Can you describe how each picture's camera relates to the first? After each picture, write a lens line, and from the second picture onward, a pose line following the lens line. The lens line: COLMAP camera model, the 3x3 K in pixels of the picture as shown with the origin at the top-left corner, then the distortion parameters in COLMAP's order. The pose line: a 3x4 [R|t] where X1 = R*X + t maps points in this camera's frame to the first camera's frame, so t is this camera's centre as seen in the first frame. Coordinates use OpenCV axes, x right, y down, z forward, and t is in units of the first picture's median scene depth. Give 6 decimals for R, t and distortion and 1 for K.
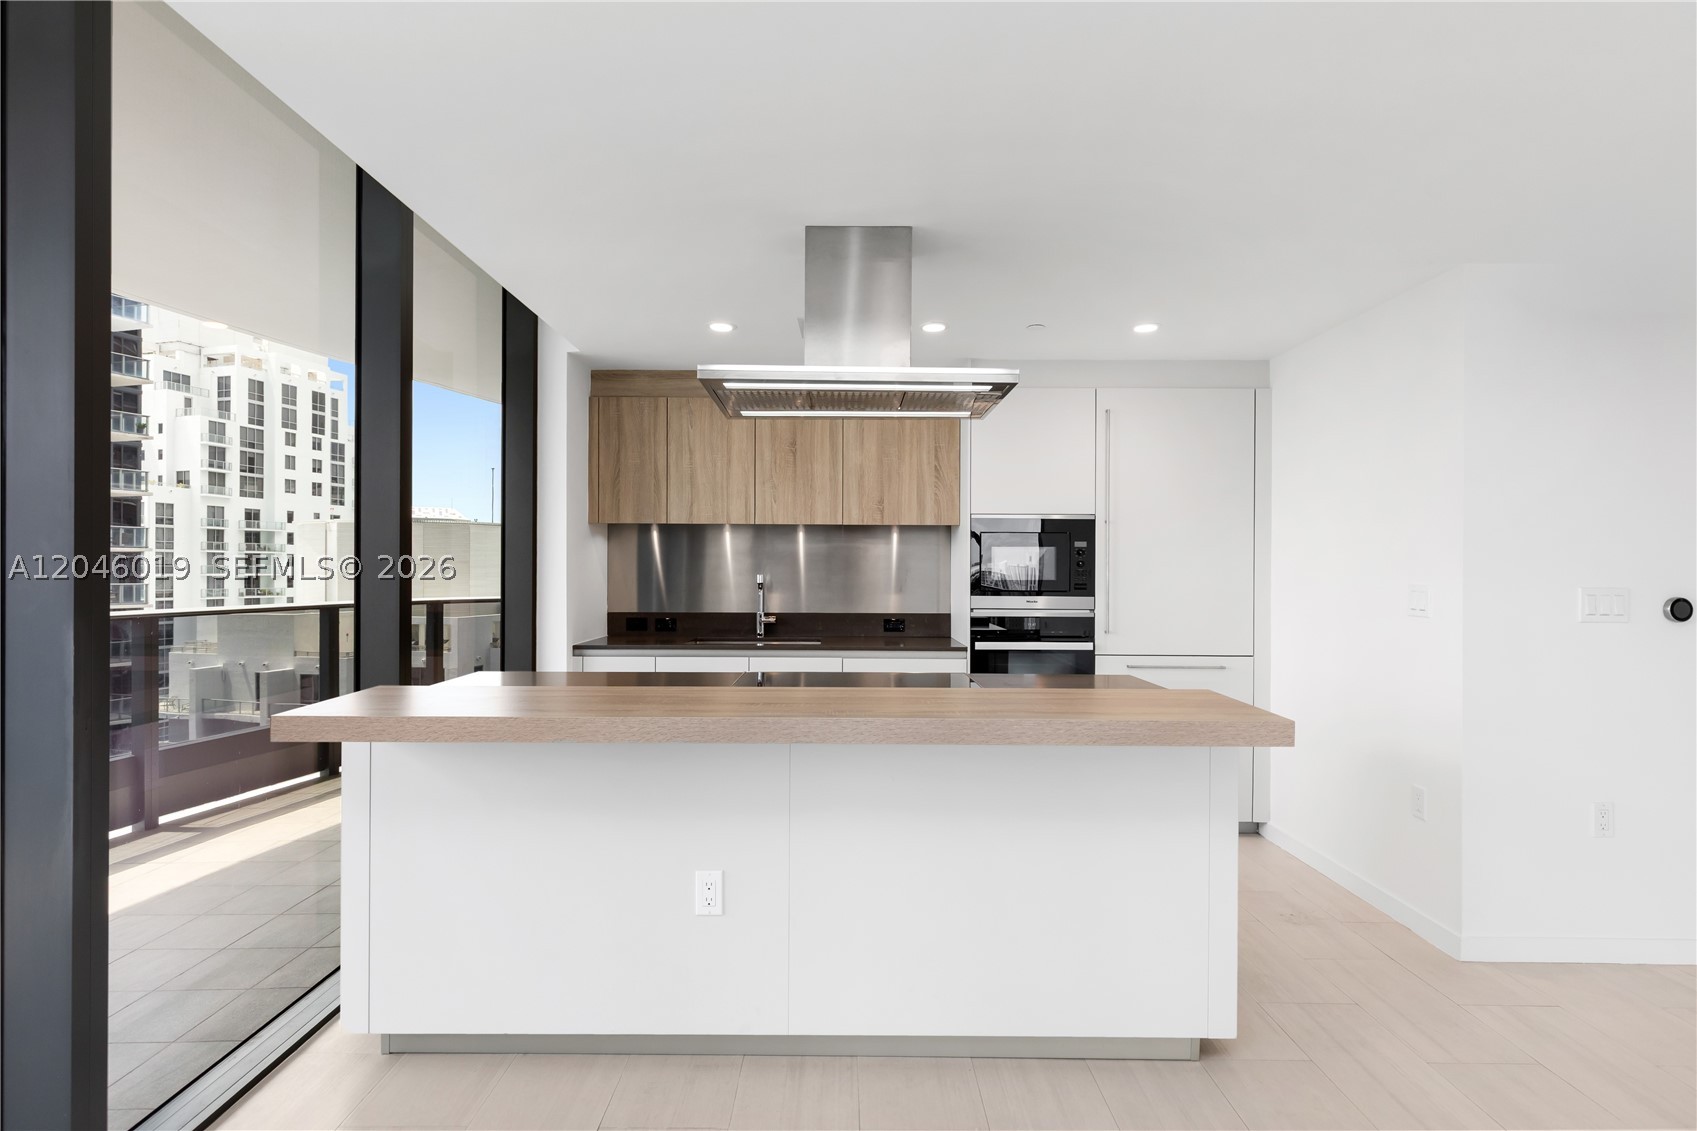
lens RADIAL K [[840.0, 0, 838.5], [0, 840.0, 576.1], [0, 0, 1]] dist [0.004234, 0.000691]
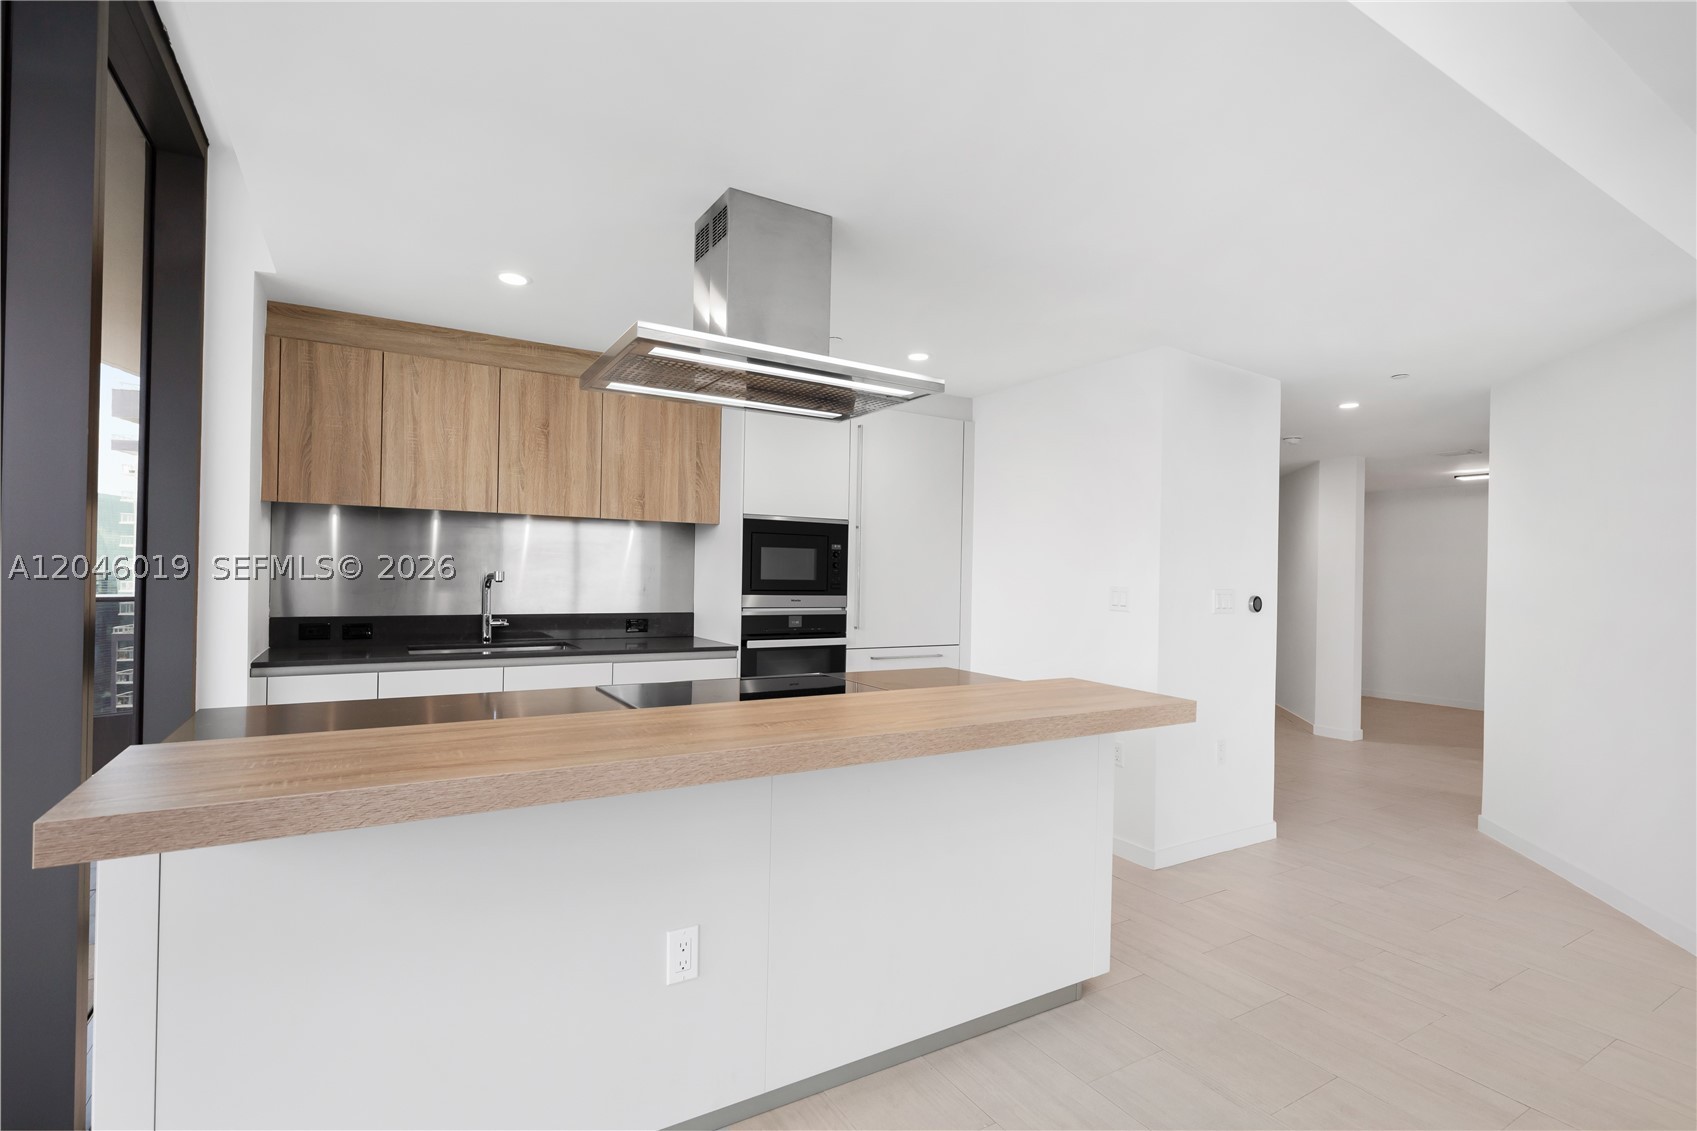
lens RADIAL K [[784.9, 0, 835.3], [0, 784.9, 574.9], [0, 0, 1]] dist [-0.003690, -0.000441]
pose [[0.860396, 0.009981, 0.509528, -0.211926], [-0.011197, 0.999937, -0.000680, -0.001373], [-0.509503, -0.005120, 0.860454, 0.126216]]
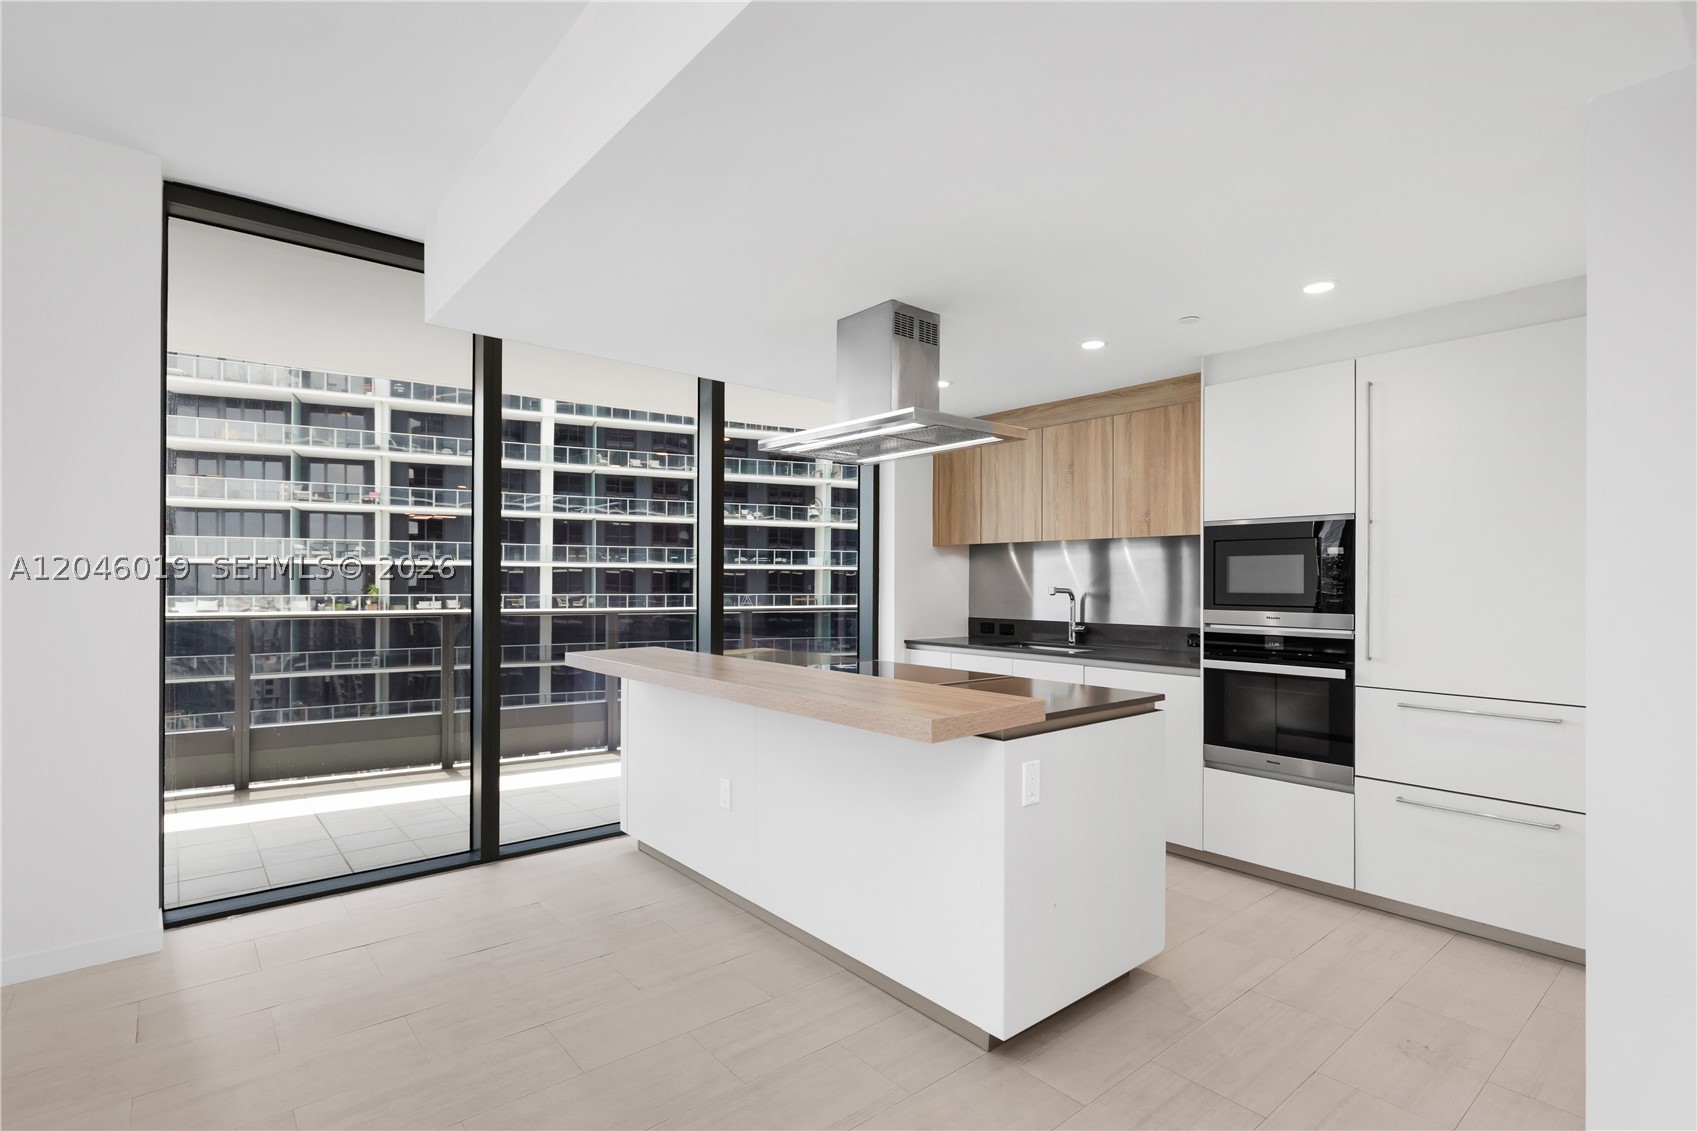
lens RADIAL K [[800.3, 0, 843.9], [0, 800.3, 586.8], [0, 0, 1]] dist [0.000715, -0.000970]
pose [[0.649403, 0.003029, -0.760439, 0.537678], [-0.007790, 0.999966, -0.002670, 0.003405], [0.760405, 0.007658, 0.649404, 0.112623]]
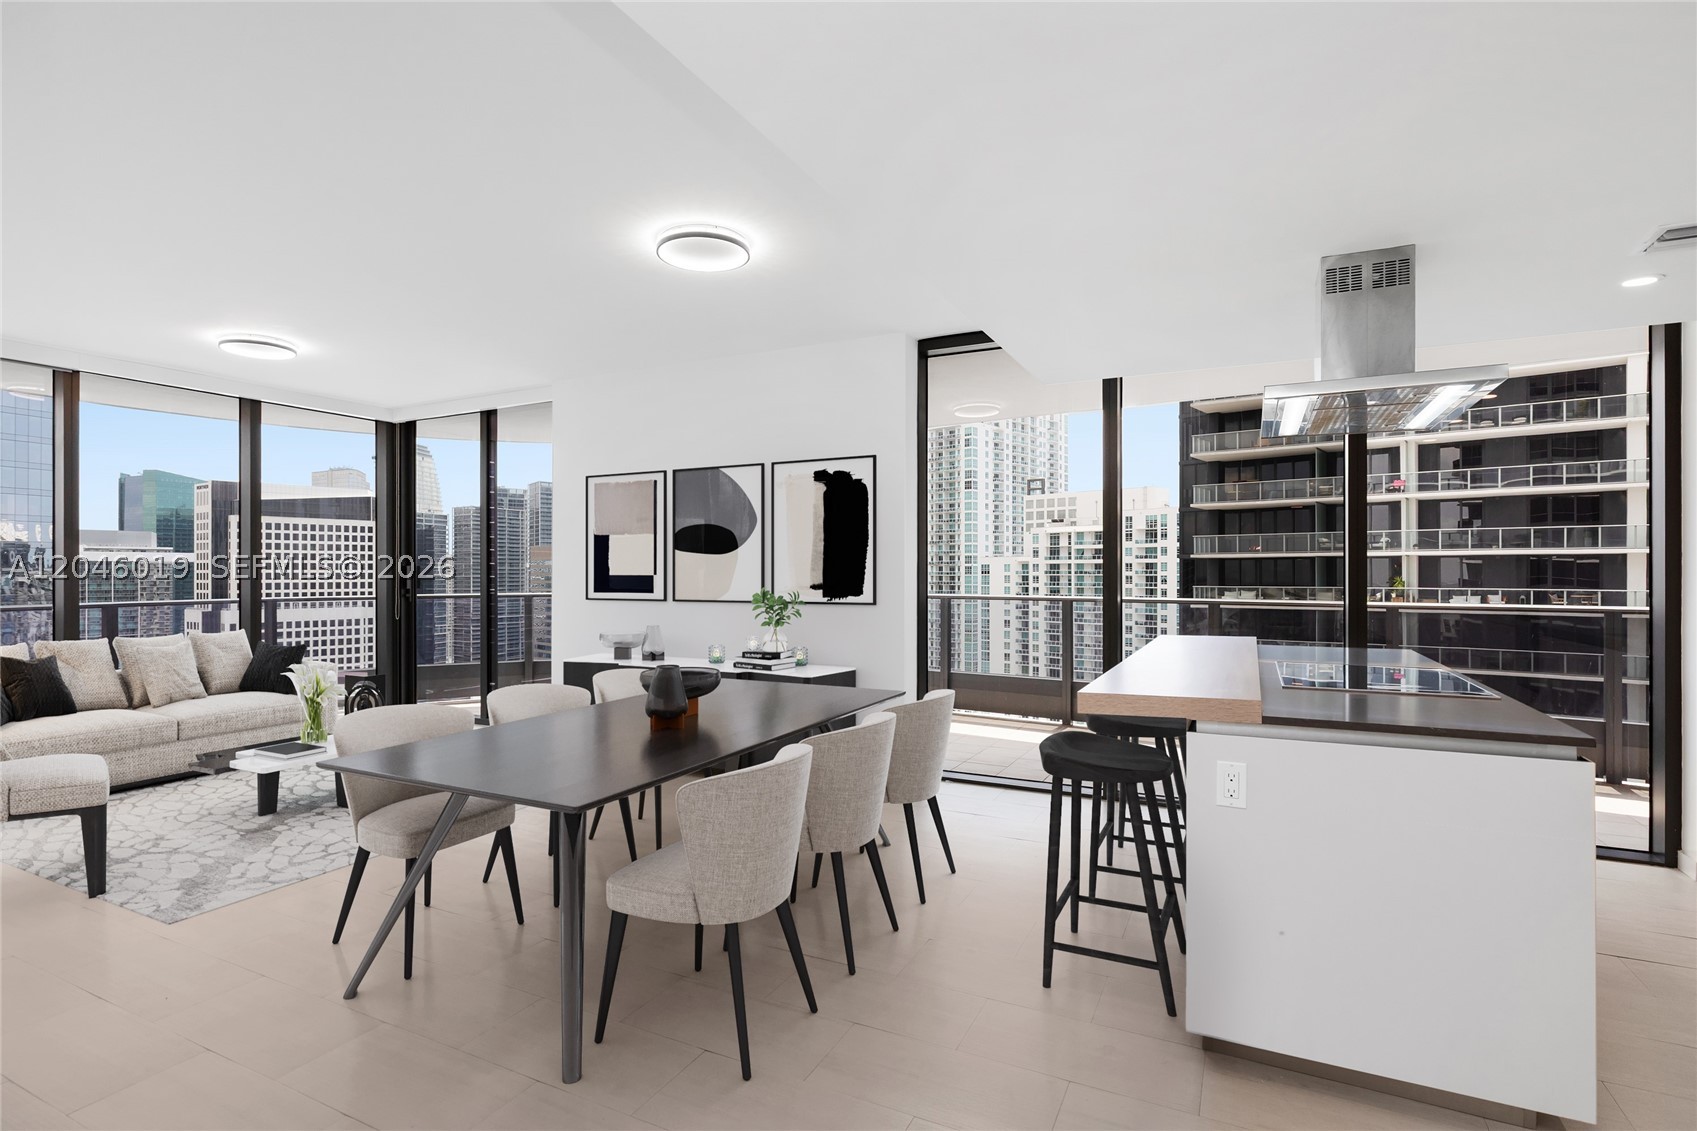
lens RADIAL K [[840.4, 0, 872.9], [0, 840.4, 562.8], [0, 0, 1]] dist [0.001400, -0.002122]
pose [[-0.410255, -0.014576, -0.911854, 0.673767], [-0.007259, 0.999893, -0.012717, 0.000636], [0.911942, 0.001402, -0.410317, 0.456447]]
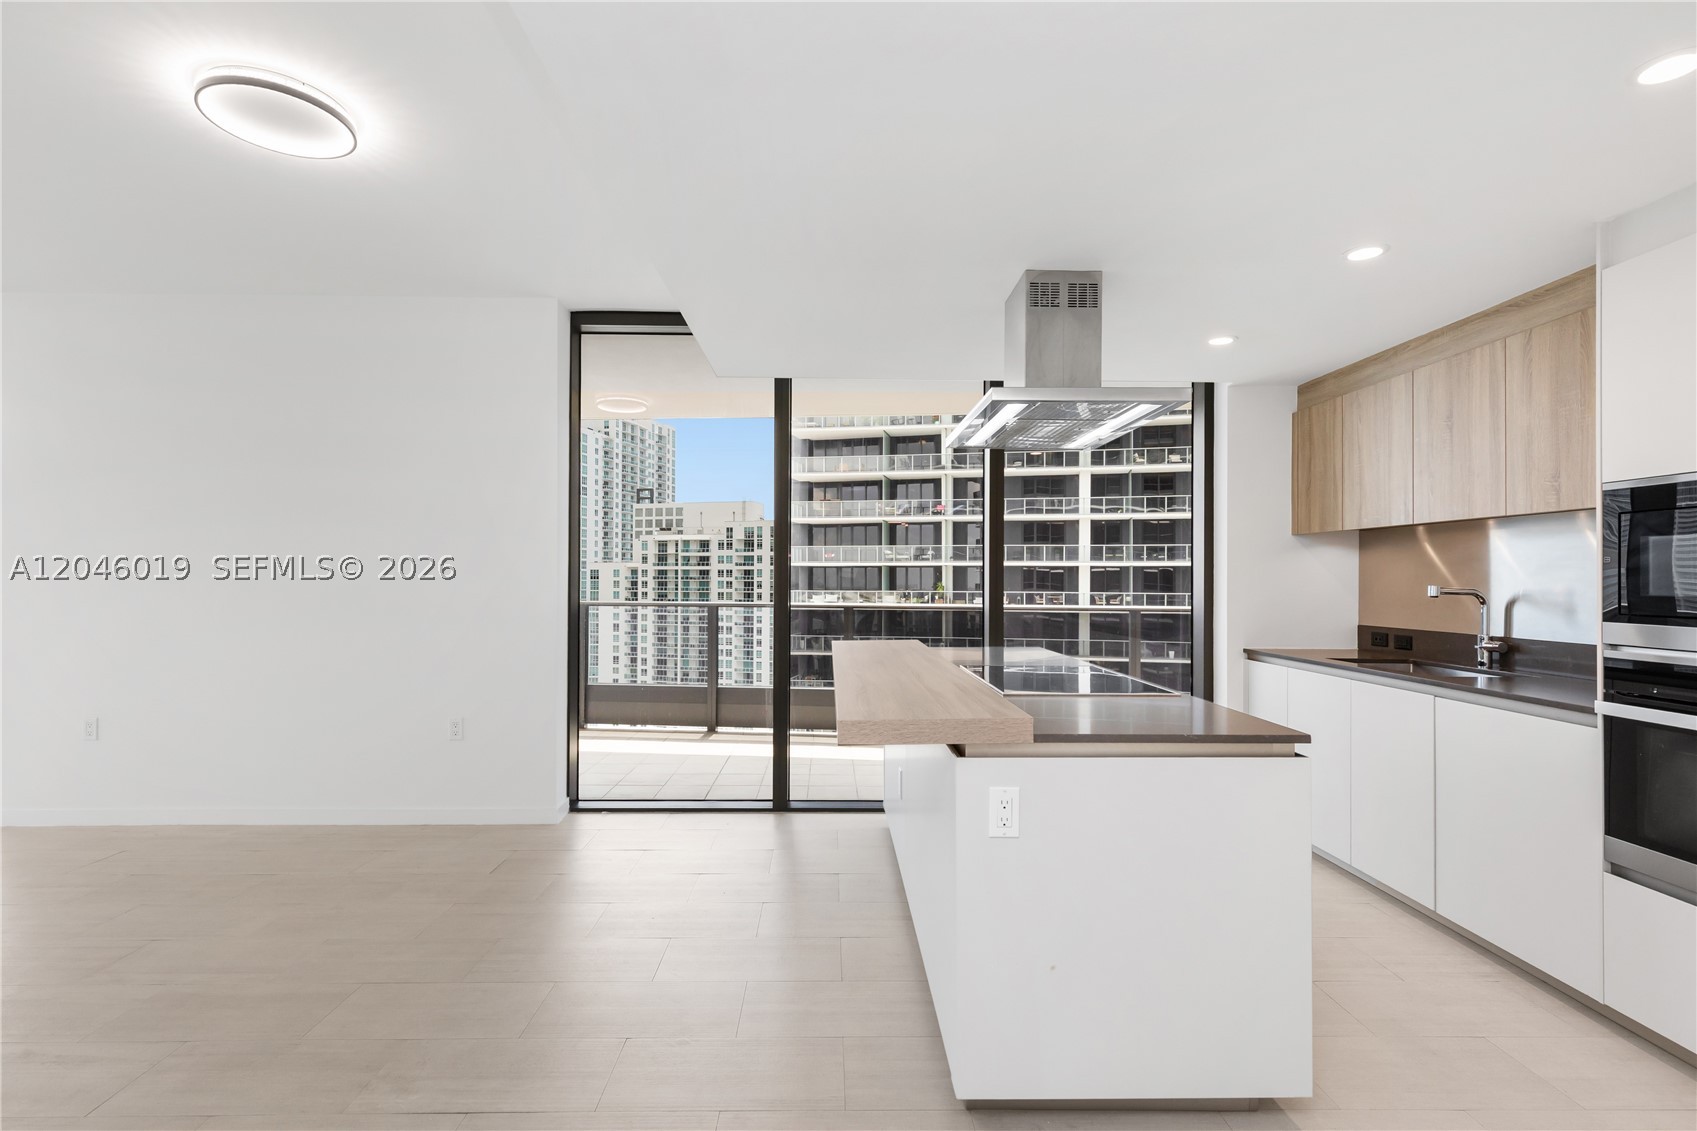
lens RADIAL K [[773.3, 0, 857.4], [0, 773.3, 580.2], [0, 0, 1]] dist [0.009029, -0.002106]
pose [[0.039537, -0.001571, -0.999217, 0.639625], [-0.011137, 0.999936, -0.002013, 0.000721], [0.999156, 0.011208, 0.039517, 0.428481]]
